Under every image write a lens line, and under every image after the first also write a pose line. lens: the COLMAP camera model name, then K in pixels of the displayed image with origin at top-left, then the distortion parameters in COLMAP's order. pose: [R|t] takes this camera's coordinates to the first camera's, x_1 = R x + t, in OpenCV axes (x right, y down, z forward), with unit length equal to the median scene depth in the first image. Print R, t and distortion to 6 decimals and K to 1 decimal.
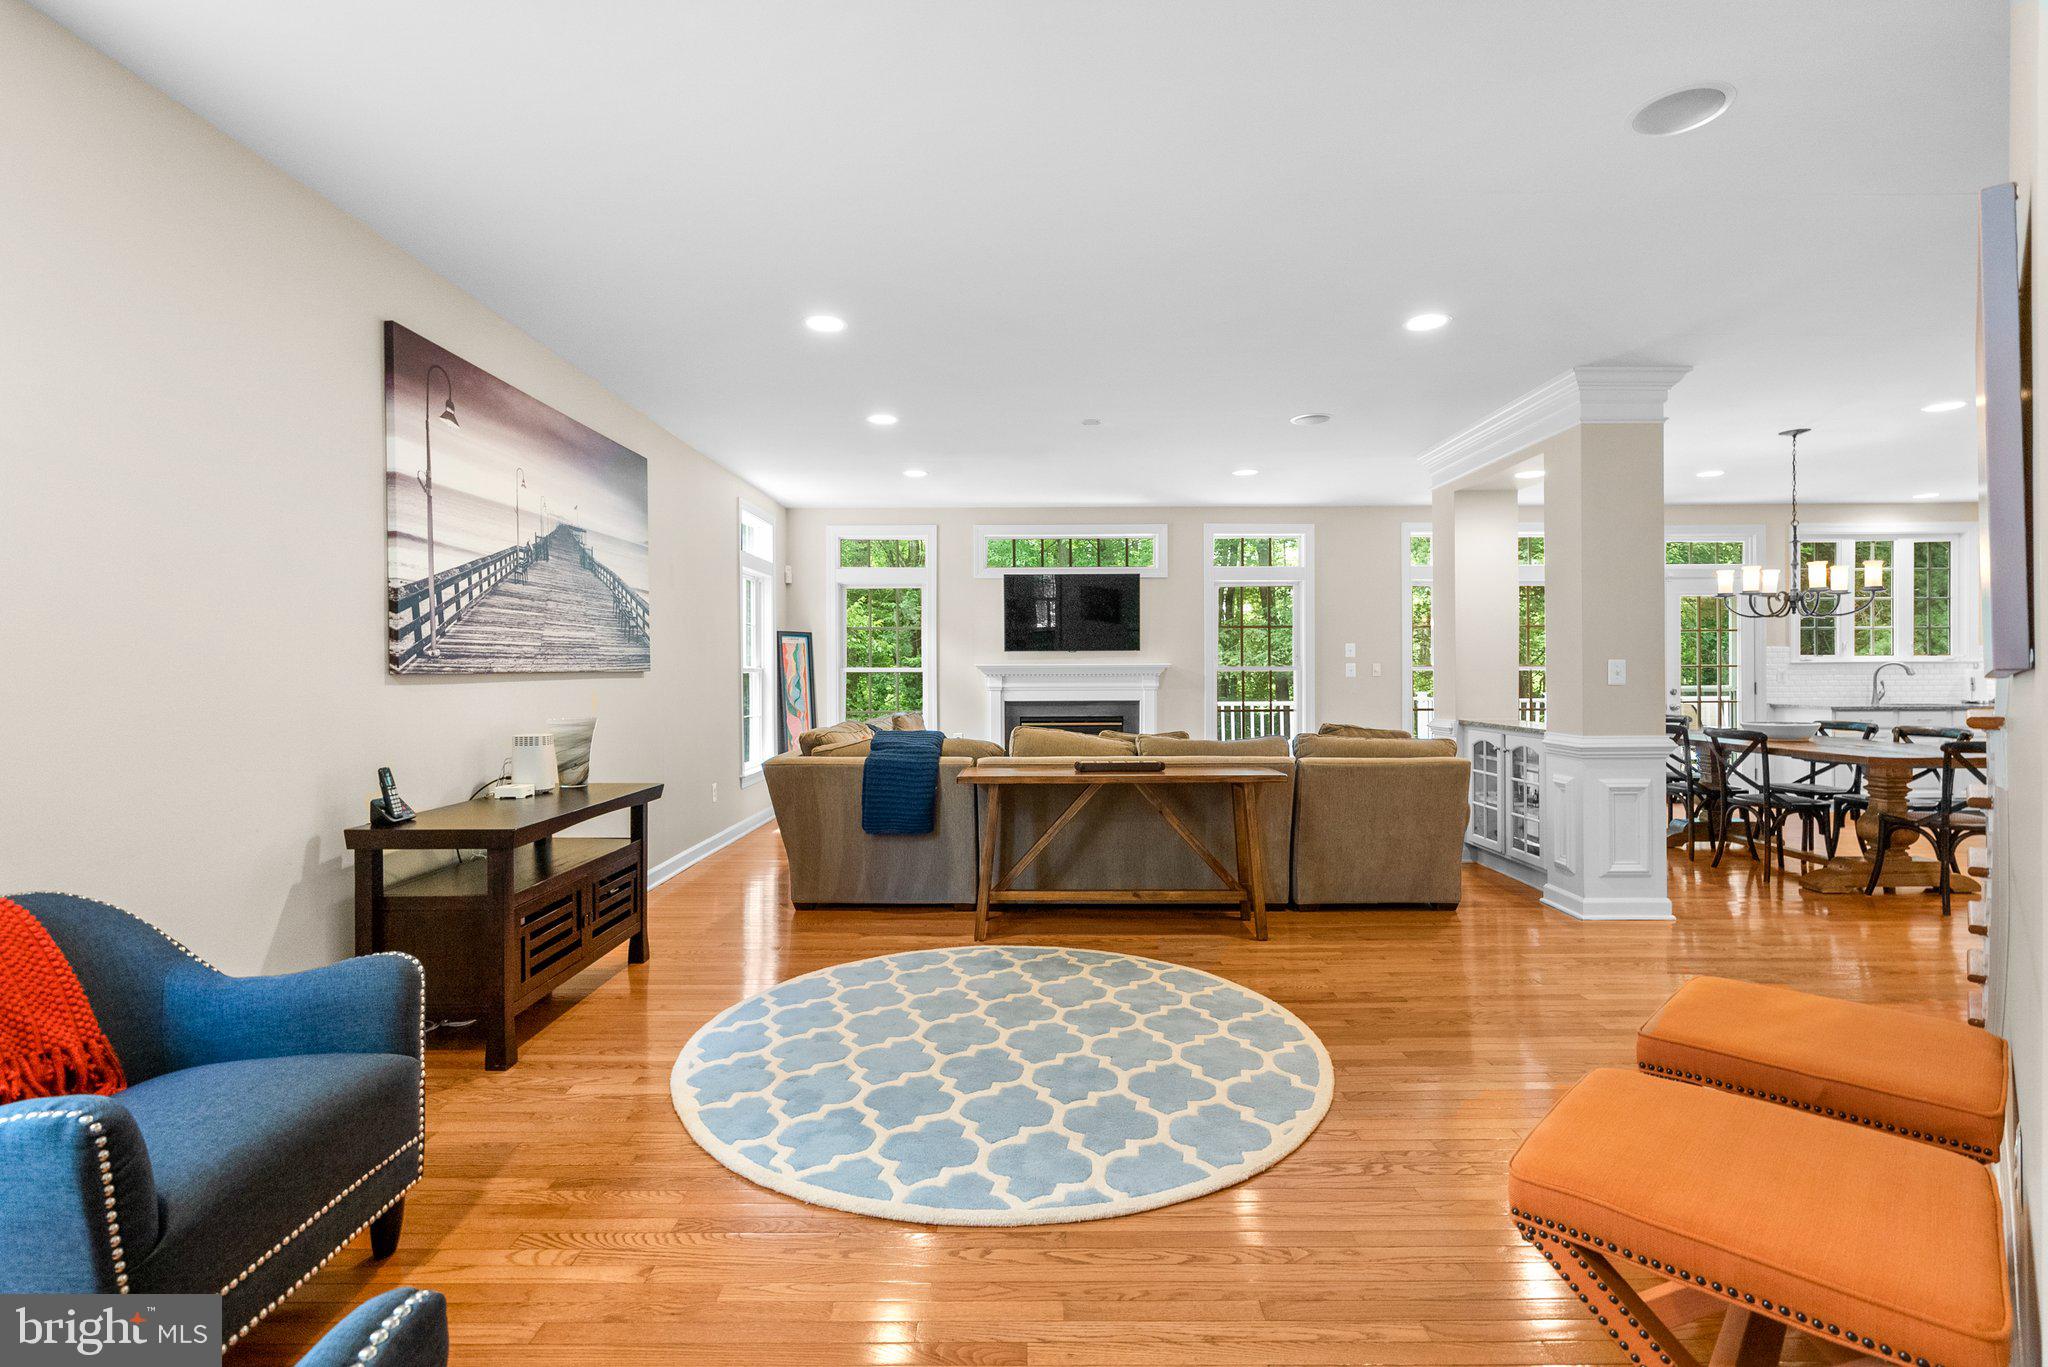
lens RADIAL K [[948.5, 0, 1017.6], [0, 948.5, 674.2], [0, 0, 1]] dist [-0.004017, 0.002919]
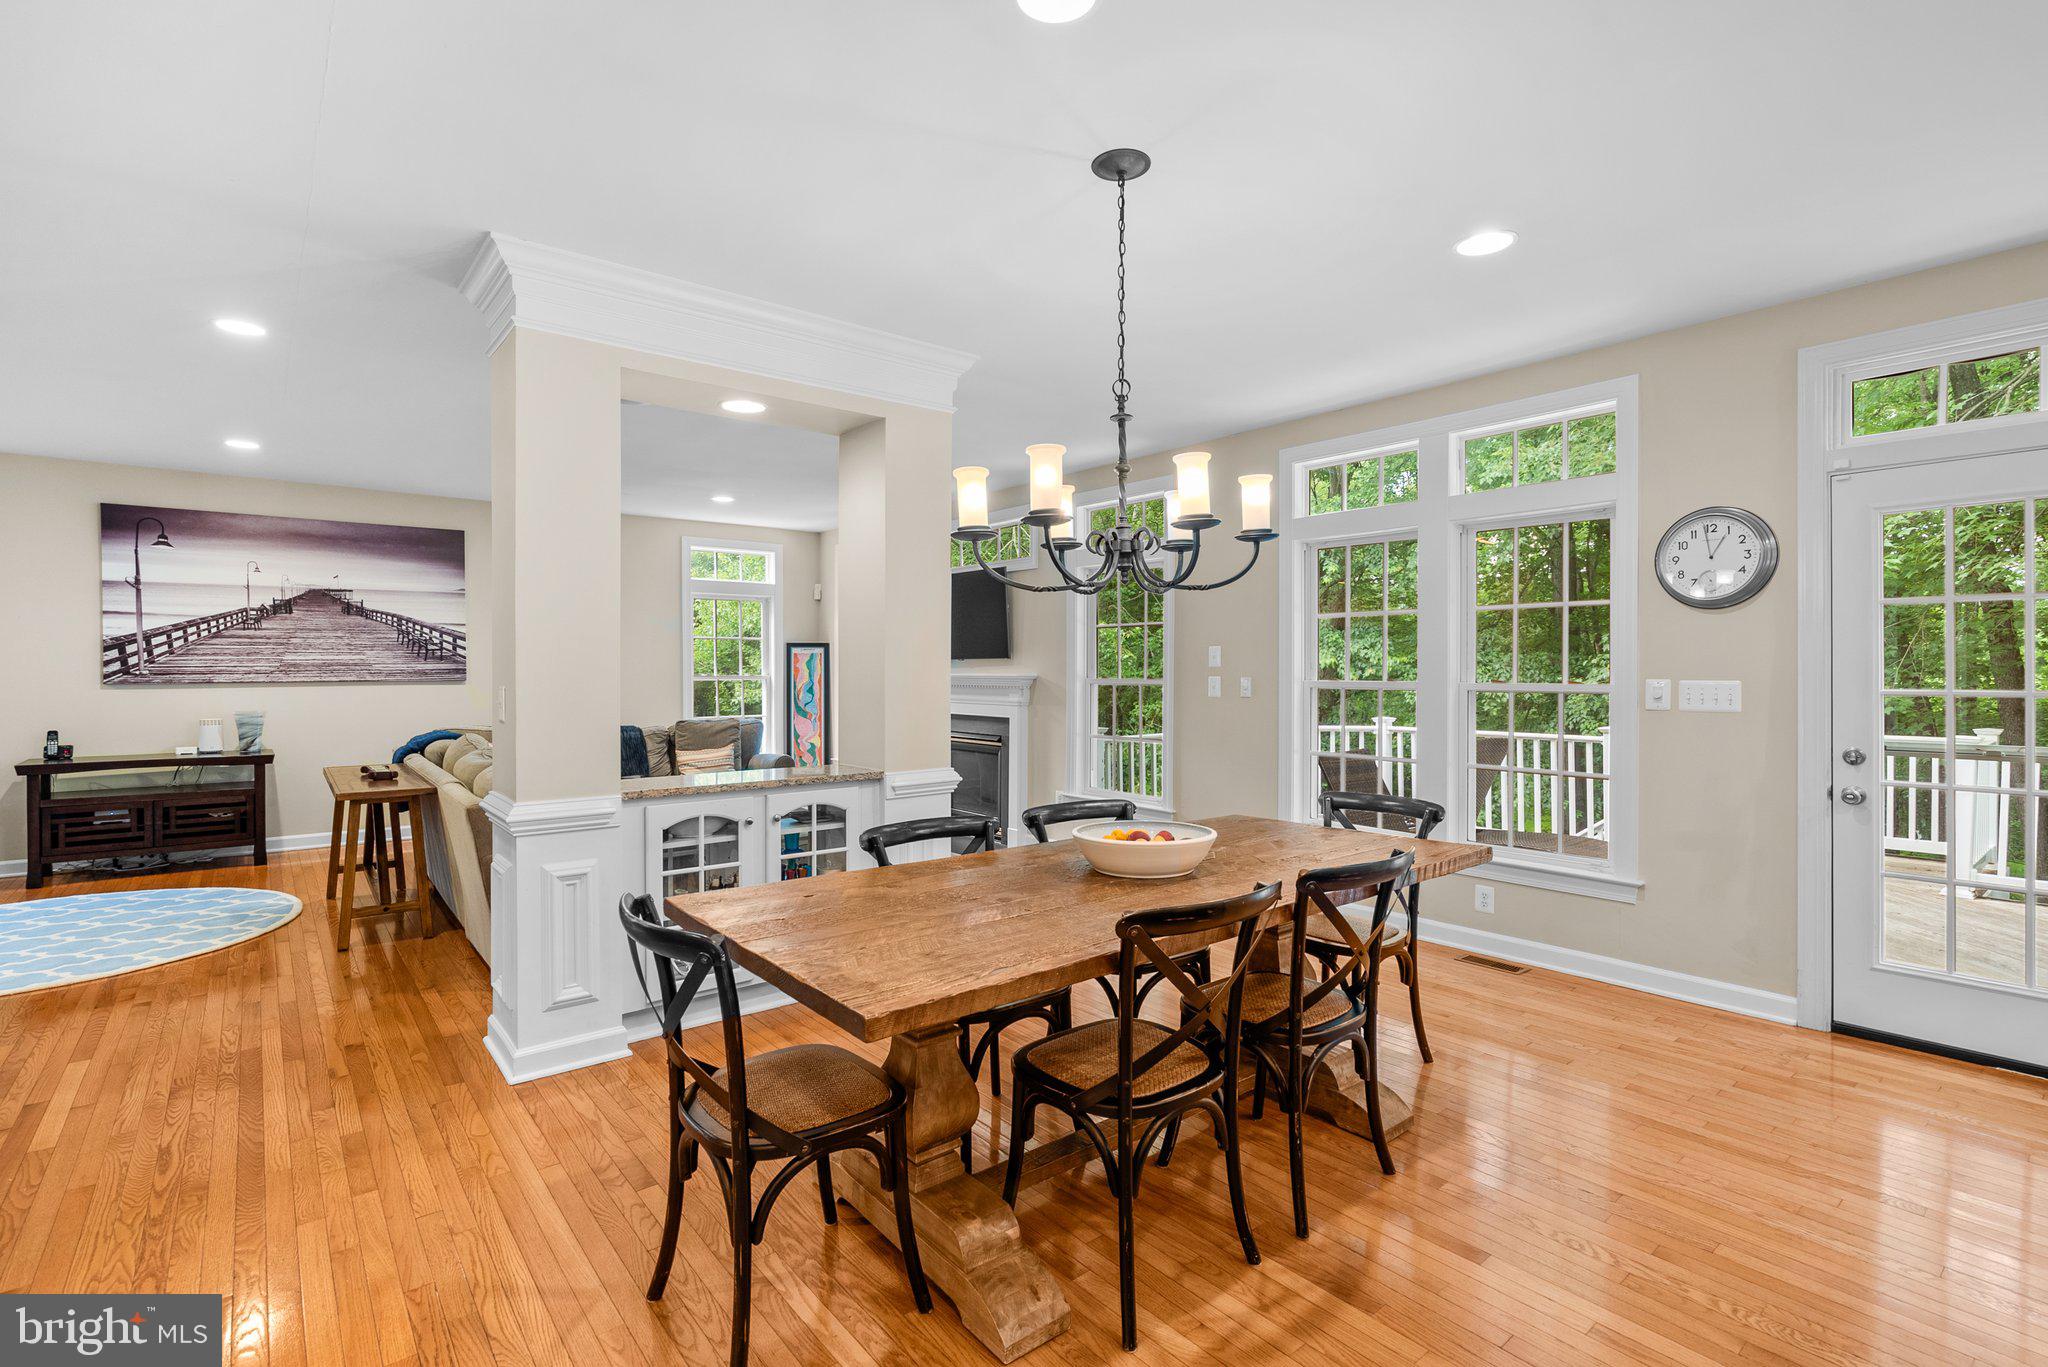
lens RADIAL K [[948.5, 0, 1021.4], [0, 948.5, 682.8], [0, 0, 1]] dist [-0.004017, 0.002919]
pose [[0.626326, 0.016048, -0.779396, 0.802197], [-0.005377, 0.999853, 0.016267, -0.017090], [0.779543, -0.005997, 0.626320, 0.487940]]
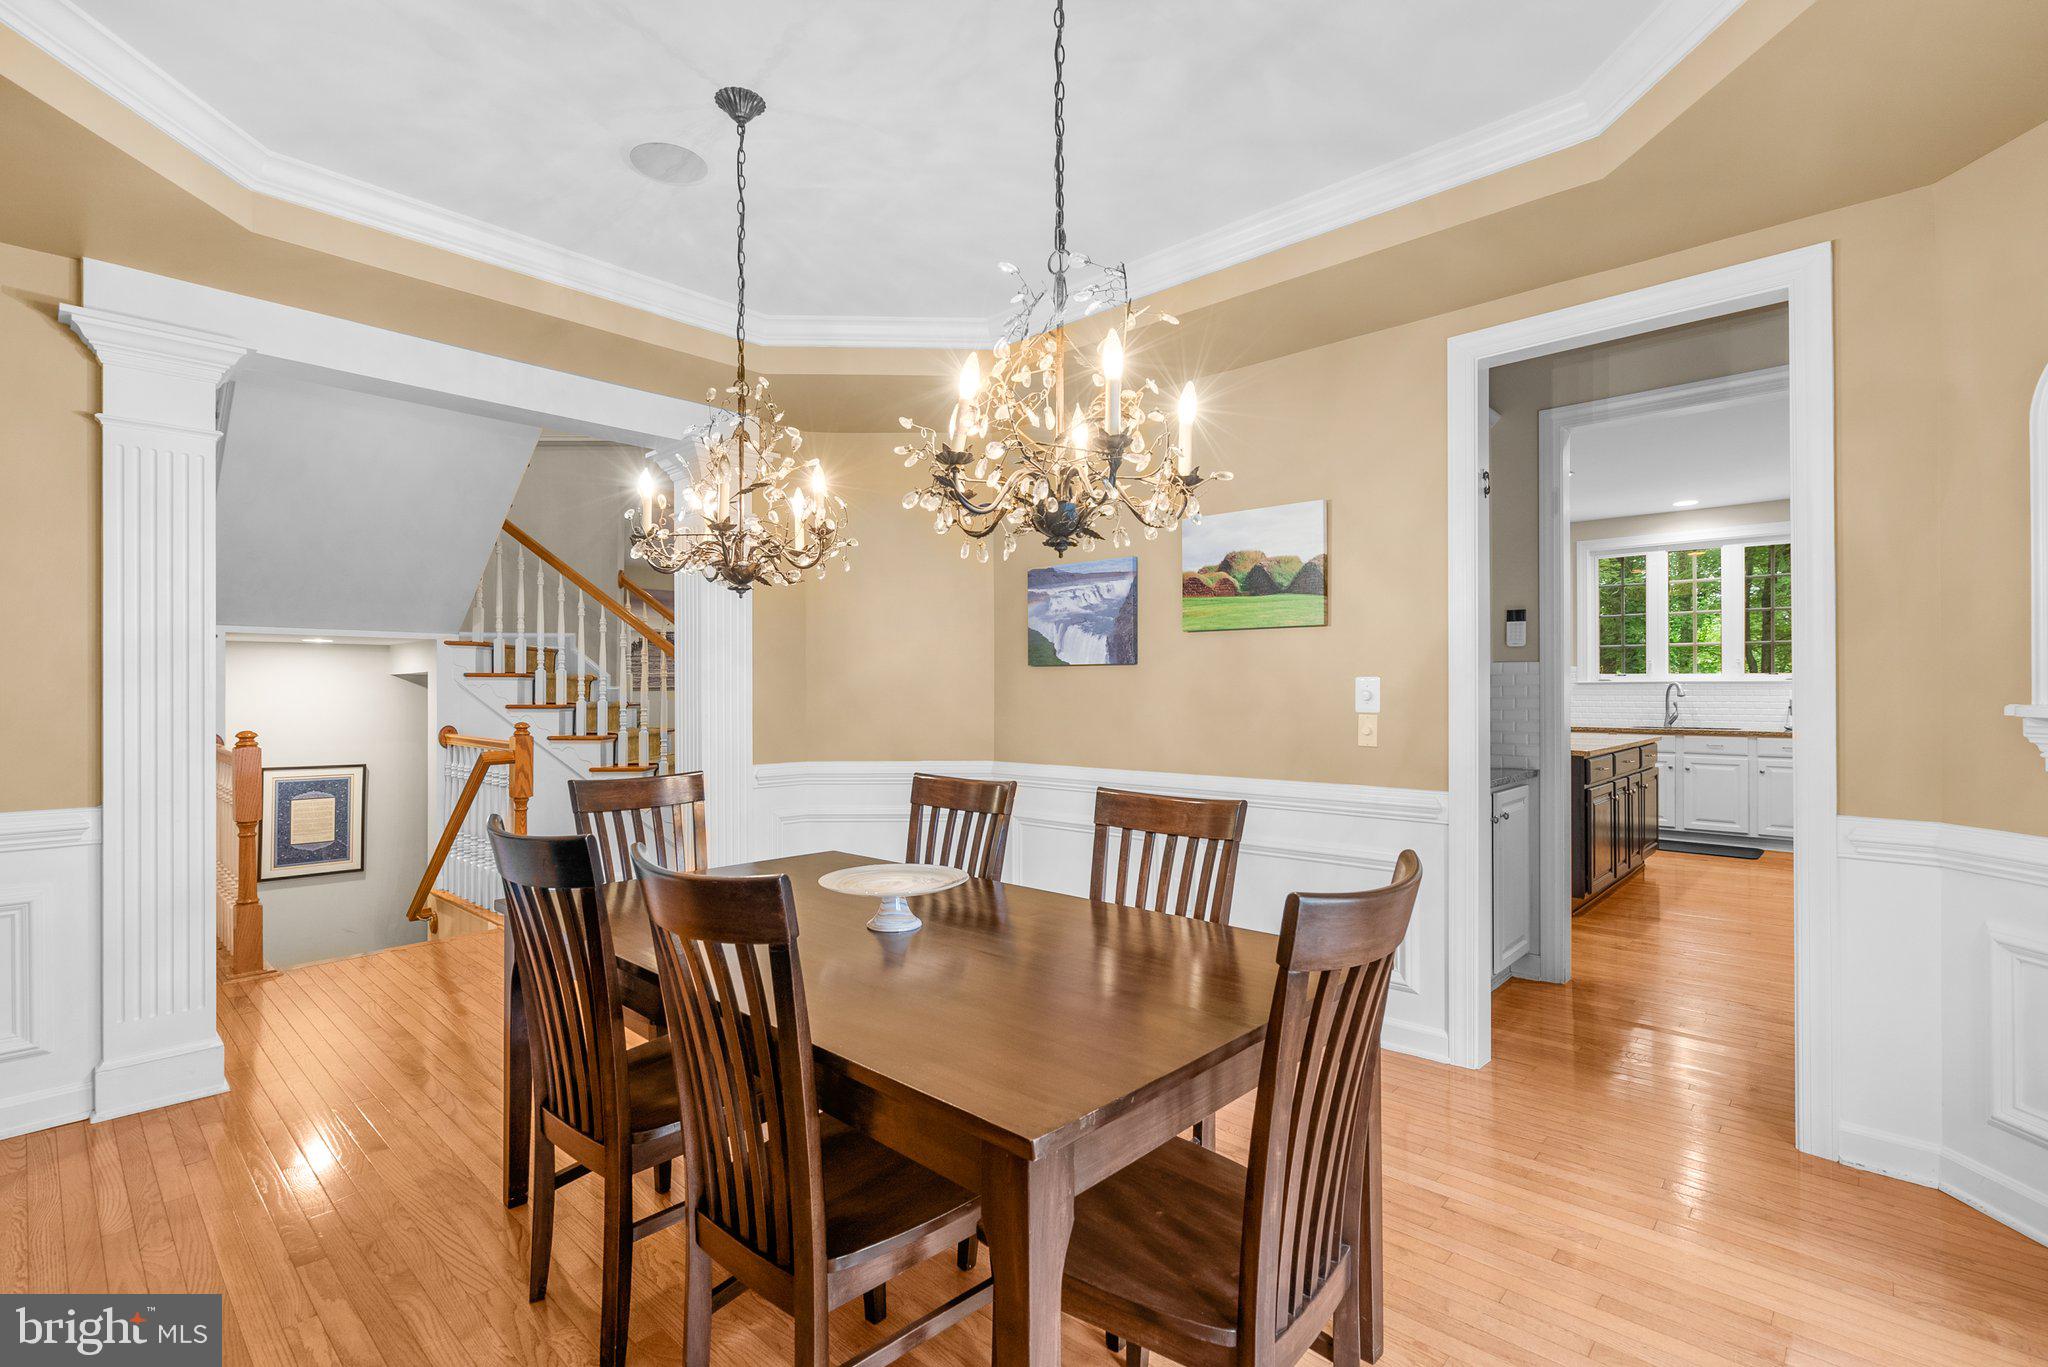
lens RADIAL K [[948.5, 0, 1013.9], [0, 948.5, 688.4], [0, 0, 1]] dist [-0.004017, 0.002919]
pose [[0.723170, 0.004684, -0.690654, 1.099094], [-0.004389, 0.999988, 0.002185, -0.005555], [0.690656, 0.001451, 0.723182, -0.126100]]
